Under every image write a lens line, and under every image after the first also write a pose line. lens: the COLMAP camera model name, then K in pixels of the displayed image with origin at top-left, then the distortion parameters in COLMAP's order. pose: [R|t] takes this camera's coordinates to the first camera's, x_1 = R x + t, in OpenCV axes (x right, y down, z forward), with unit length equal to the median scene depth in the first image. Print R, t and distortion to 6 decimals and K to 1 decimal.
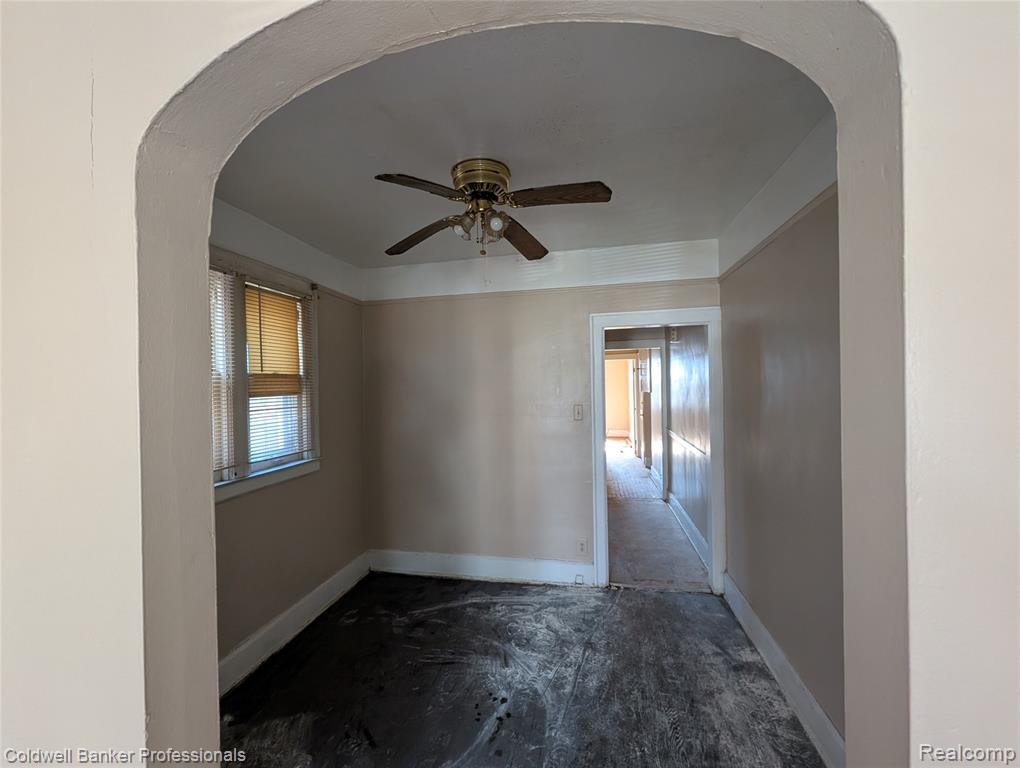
lens RADIAL K [[420.1, 0, 507.7], [0, 420.1, 380.6], [0, 0, 1]] dist [0.001248, -0.001371]
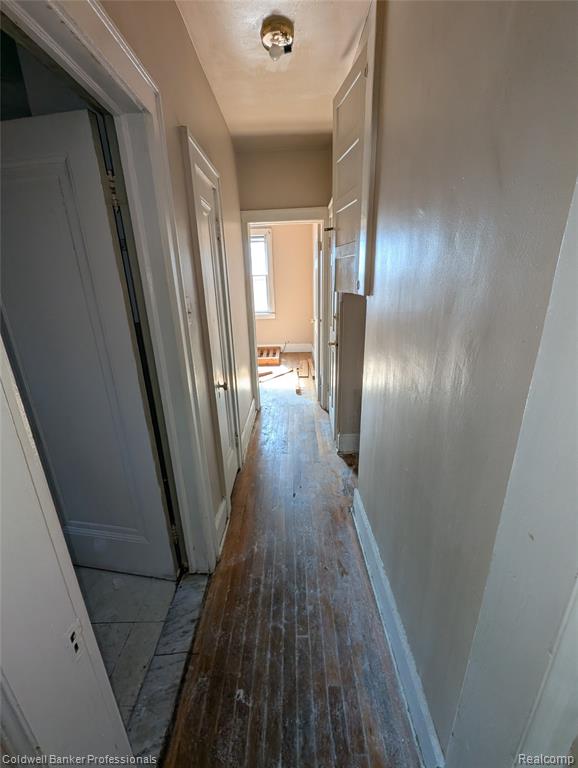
lens RADIAL K [[315.3, 0, 290.2], [0, 315.3, 381.3], [0, 0, 1]] dist [-0.002141, -0.000586]
pose [[0.979884, -0.070320, 0.186766, 0.206309], [0.009767, 0.951639, 0.307062, 0.014288], [-0.199326, -0.299061, 0.933183, 0.679695]]
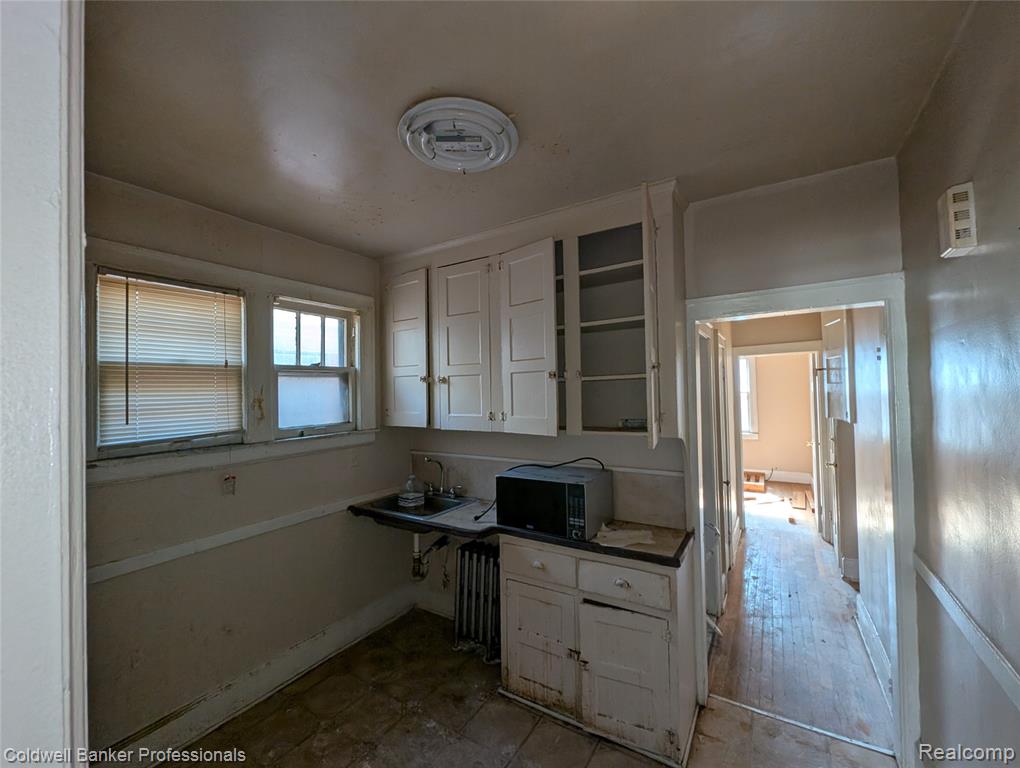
lens RADIAL K [[420.1, 0, 507.7], [0, 420.1, 380.6], [0, 0, 1]] dist [0.001248, -0.001371]
pose [[0.935125, -0.010367, -0.354167, 0.141162], [0.004110, 0.999822, -0.018415, -0.008098], [0.354294, 0.015765, 0.935001, 0.410548]]
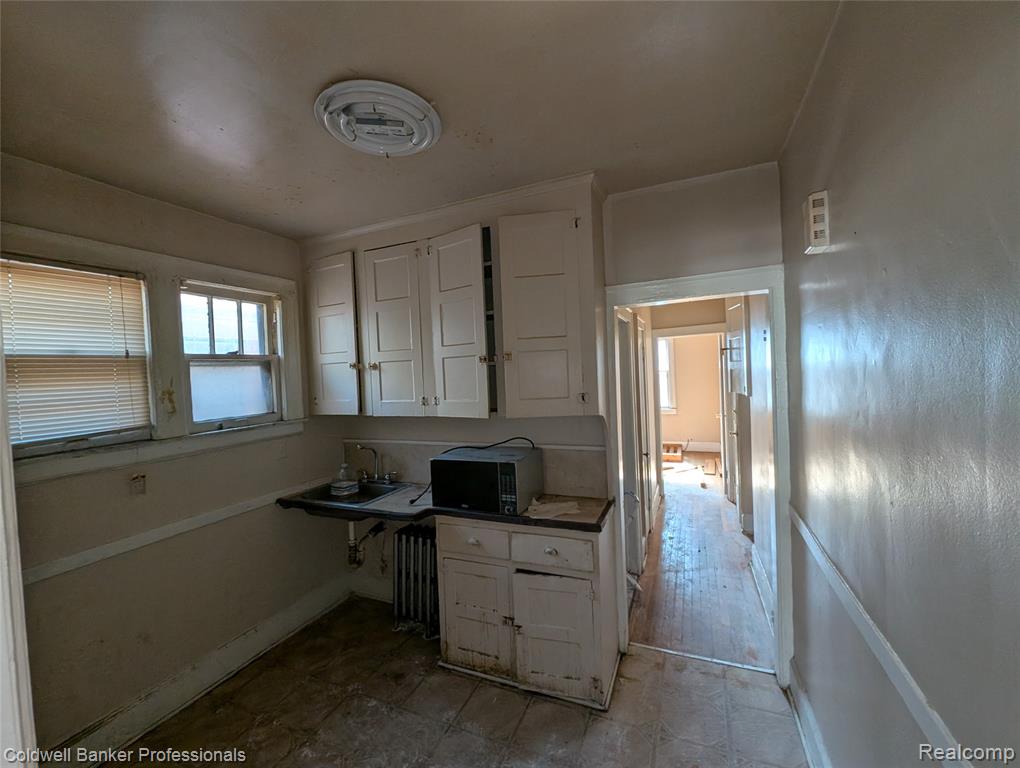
lens RADIAL K [[420.1, 0, 507.7], [0, 420.1, 380.6], [0, 0, 1]] dist [0.001248, -0.001371]
pose [[0.977151, -0.022206, -0.211382, 0.147565], [0.027756, 0.999342, 0.023328, -0.008533], [0.210725, -0.028663, 0.977125, 0.403678]]
